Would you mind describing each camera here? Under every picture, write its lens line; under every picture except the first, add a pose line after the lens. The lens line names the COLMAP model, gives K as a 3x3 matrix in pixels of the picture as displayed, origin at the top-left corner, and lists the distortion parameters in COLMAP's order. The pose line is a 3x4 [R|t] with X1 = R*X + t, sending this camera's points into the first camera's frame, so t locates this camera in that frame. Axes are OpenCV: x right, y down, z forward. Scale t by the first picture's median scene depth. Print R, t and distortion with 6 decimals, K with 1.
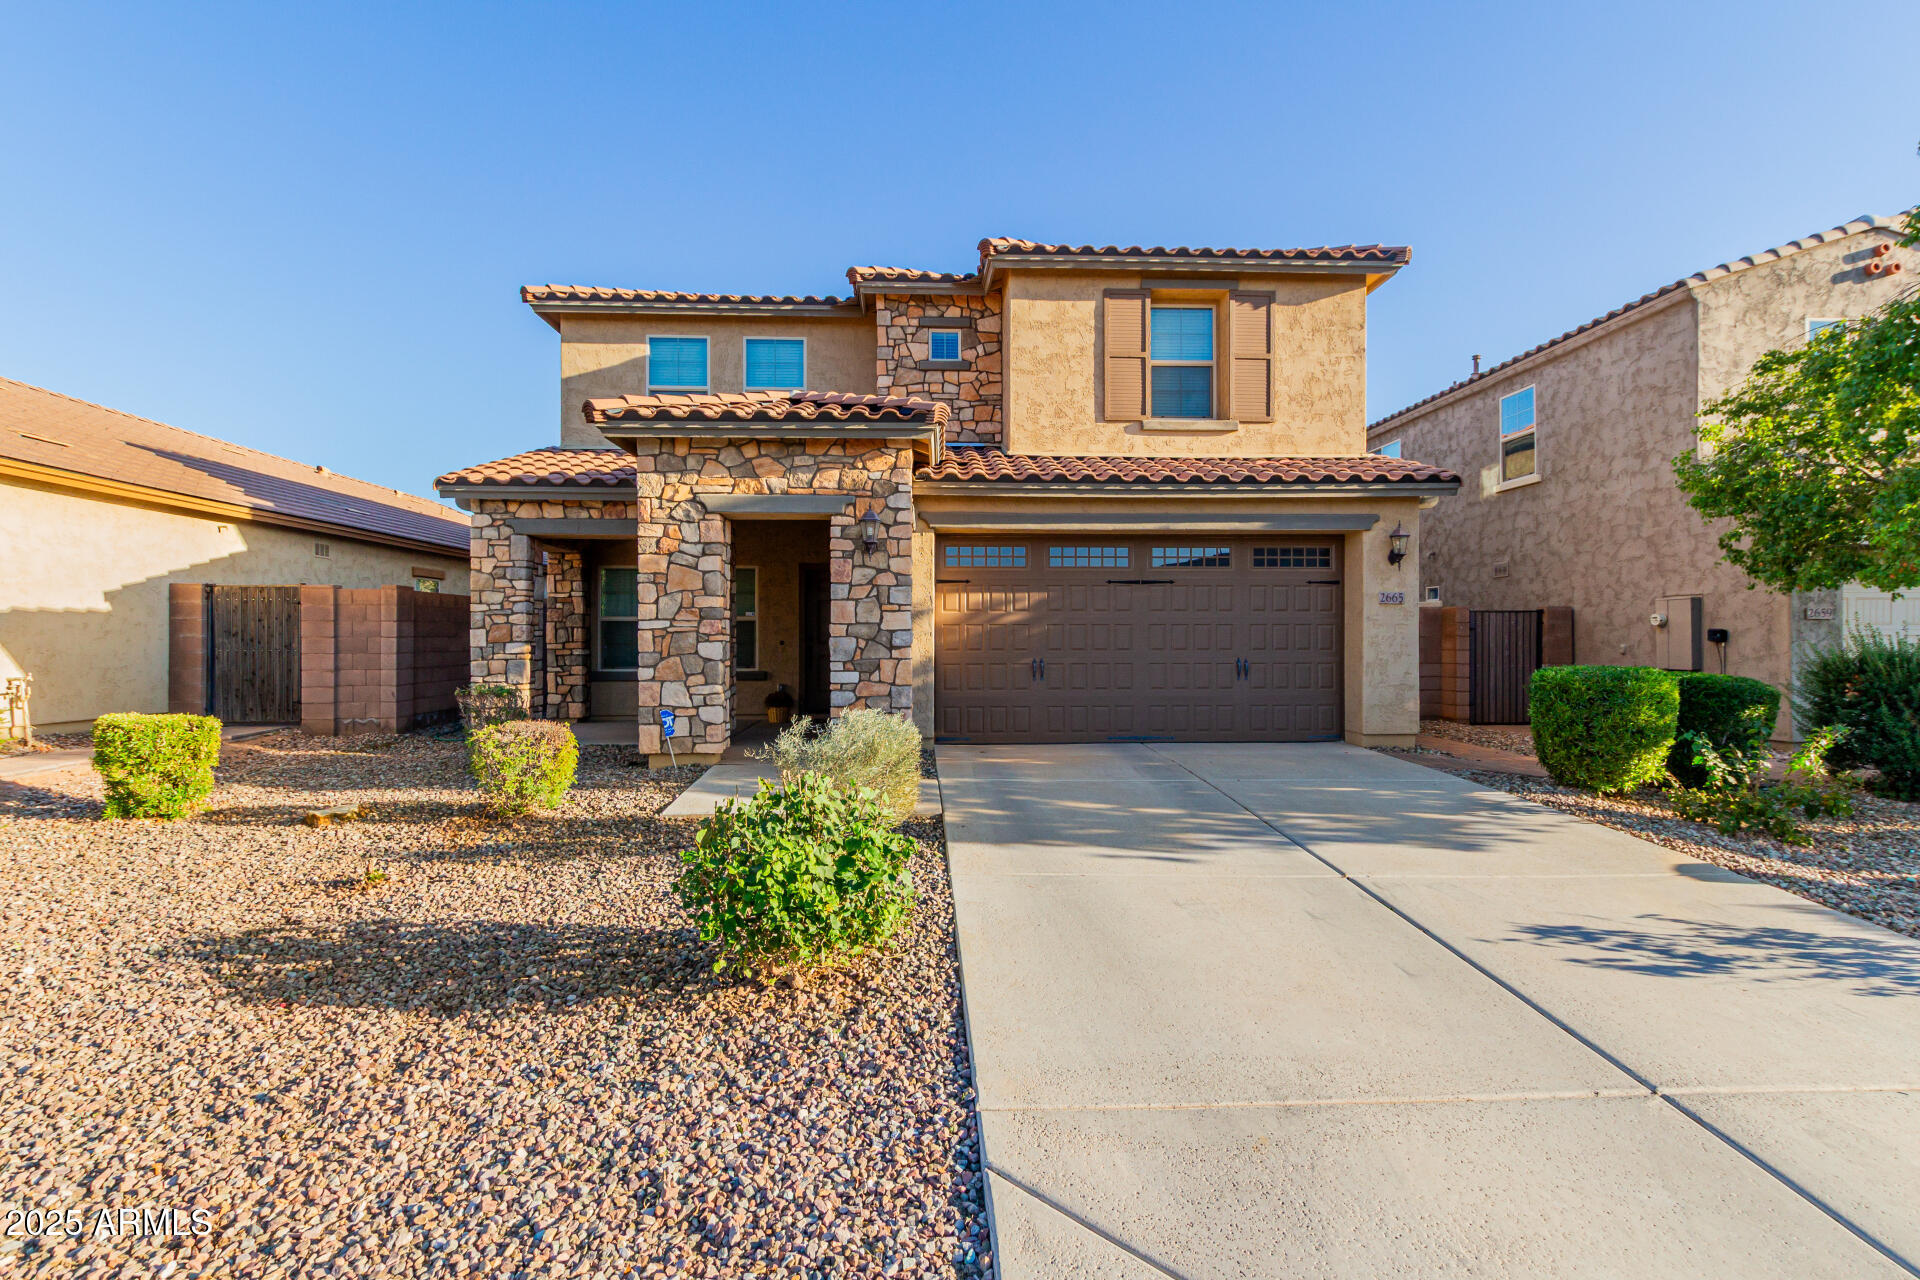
lens RADIAL K [[880.8, 0, 970.1], [0, 880.8, 637.9], [0, 0, 1]] dist [0.008720, -0.003135]
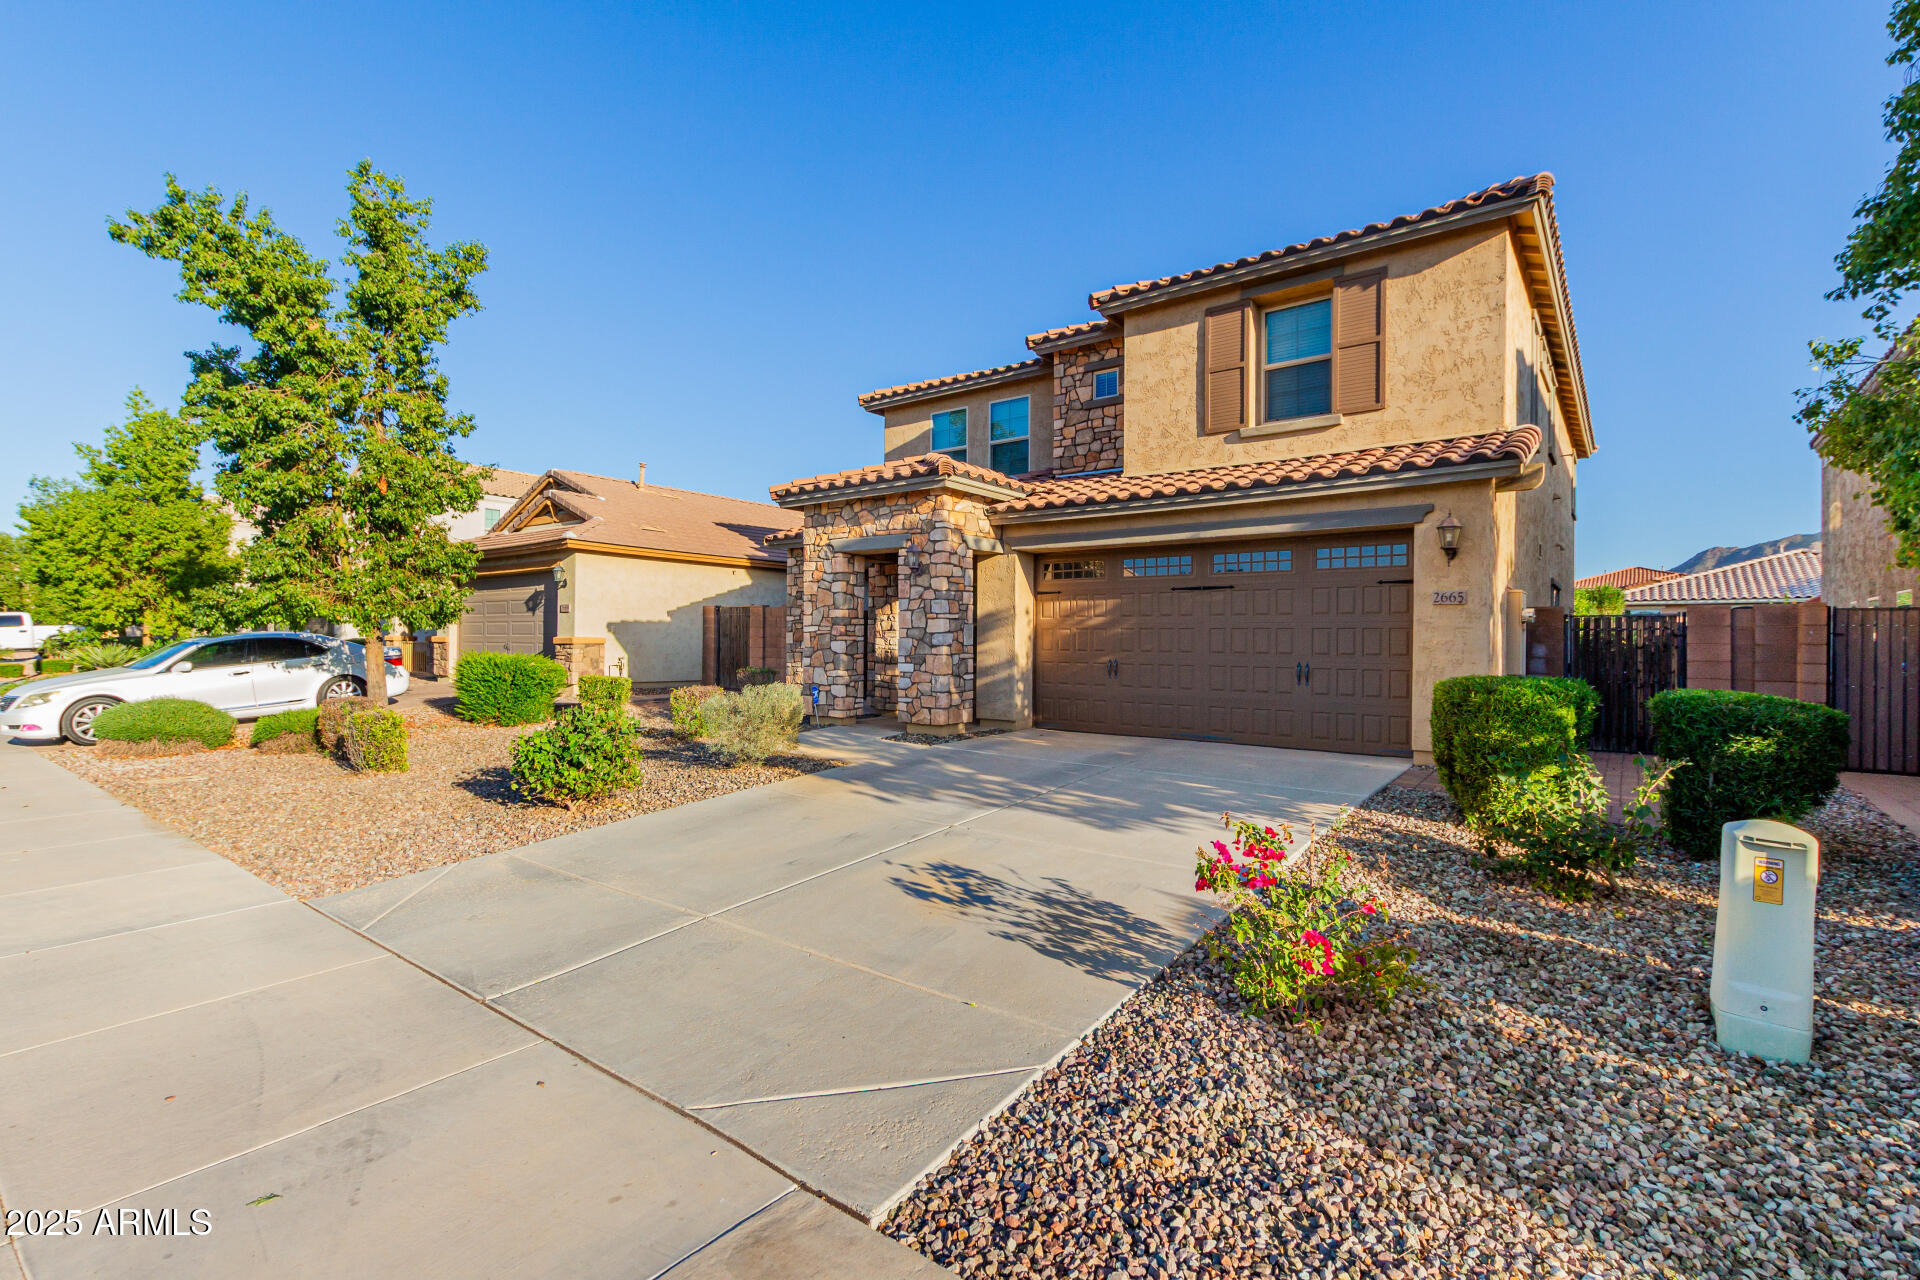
lens RADIAL K [[880.8, 0, 972.7], [0, 880.8, 636.3], [0, 0, 1]] dist [0.008720, -0.003135]
pose [[0.765209, 0.004361, -0.643767, 0.679815], [-0.009353, 0.999947, -0.004343, 0.001418], [0.643714, 0.009344, 0.765209, 0.023148]]
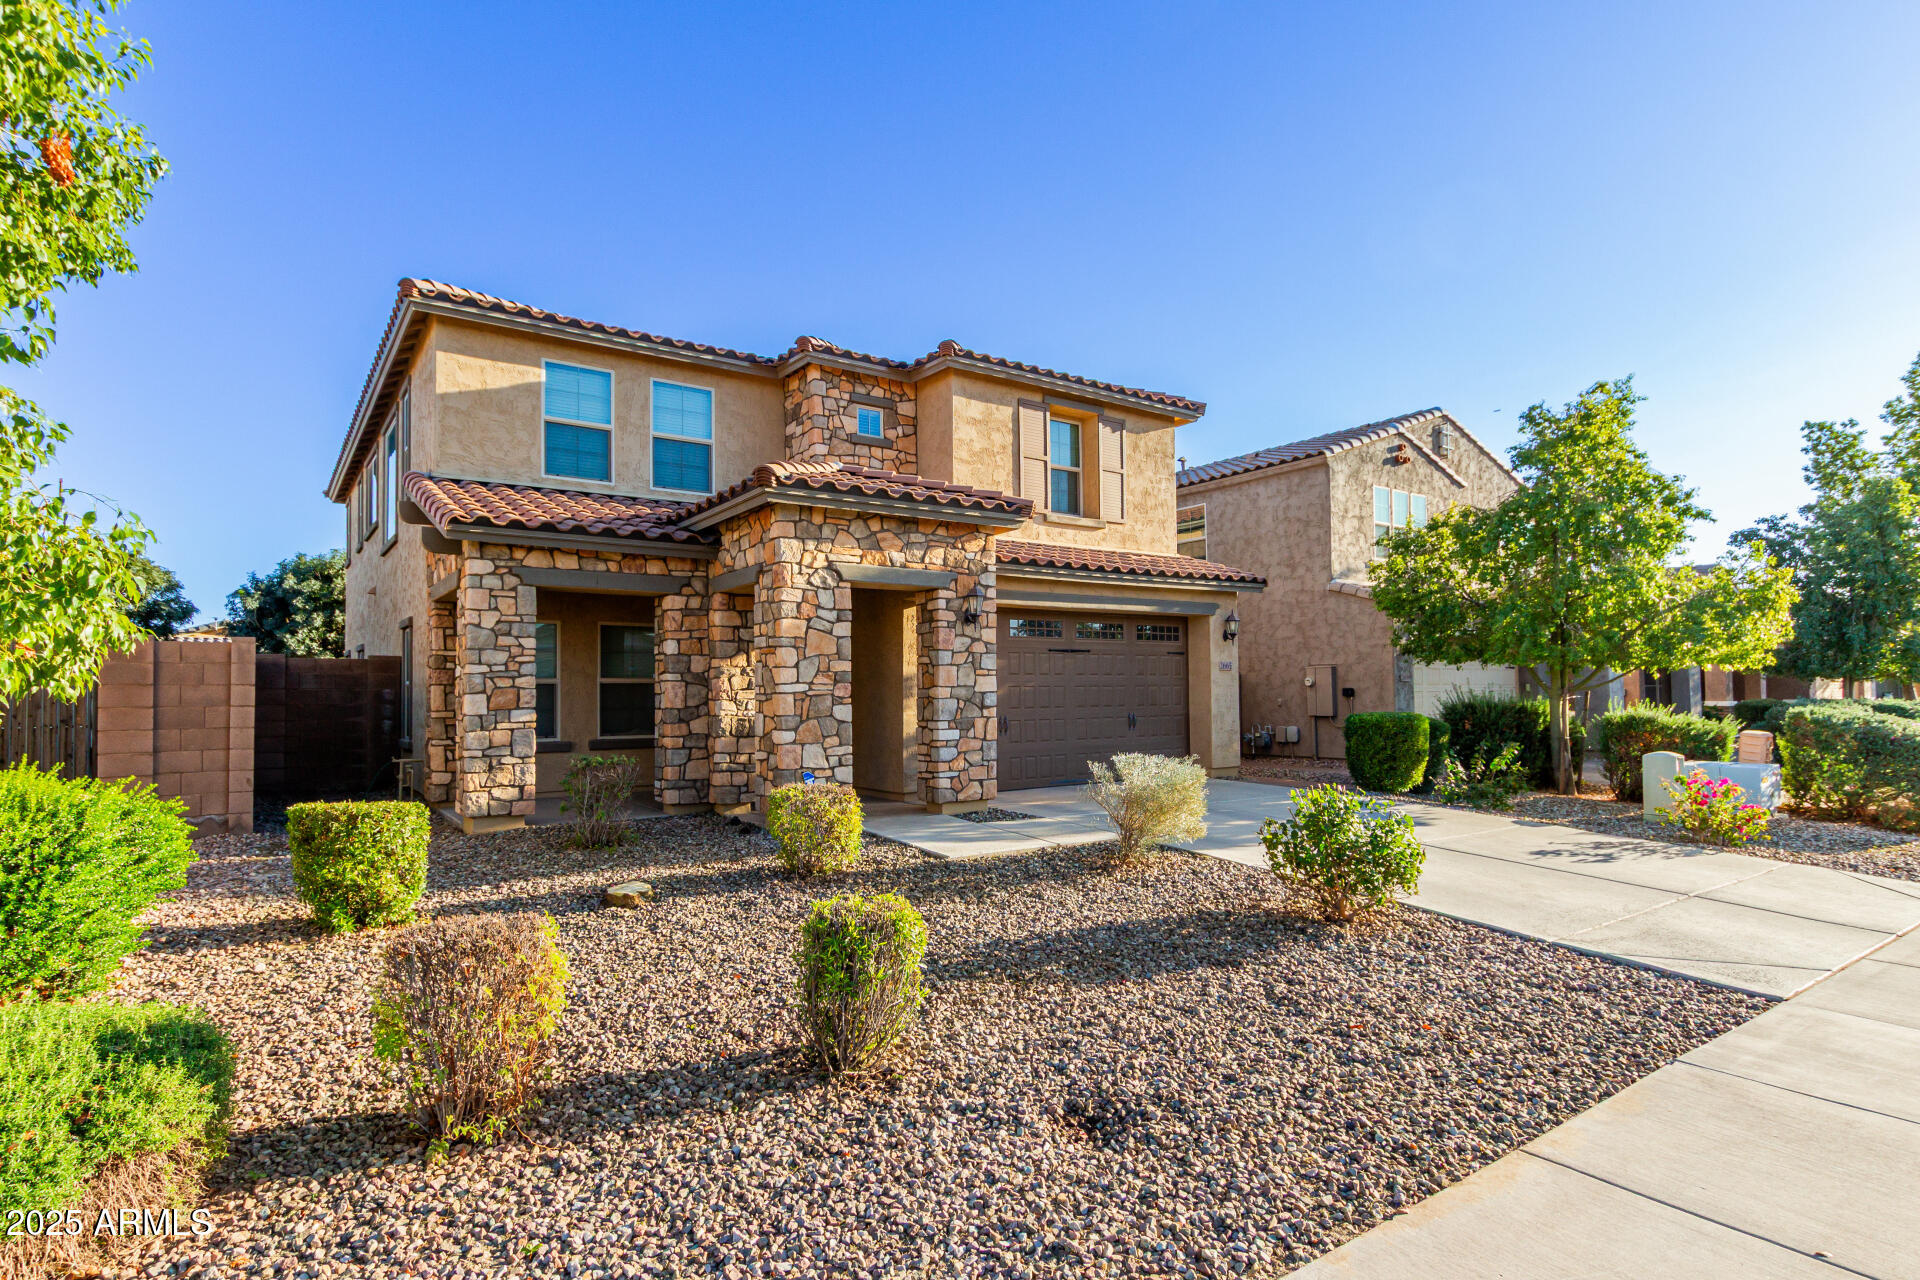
lens RADIAL K [[966.0, 0, 955.4], [0, 966.0, 675.3], [0, 0, 1]] dist [0.001892, -0.000247]
pose [[0.847705, 0.002737, 0.530461, -0.655482], [0.010434, 0.999707, -0.021831, -0.002975], [-0.530366, 0.024041, 0.847428, -0.031679]]
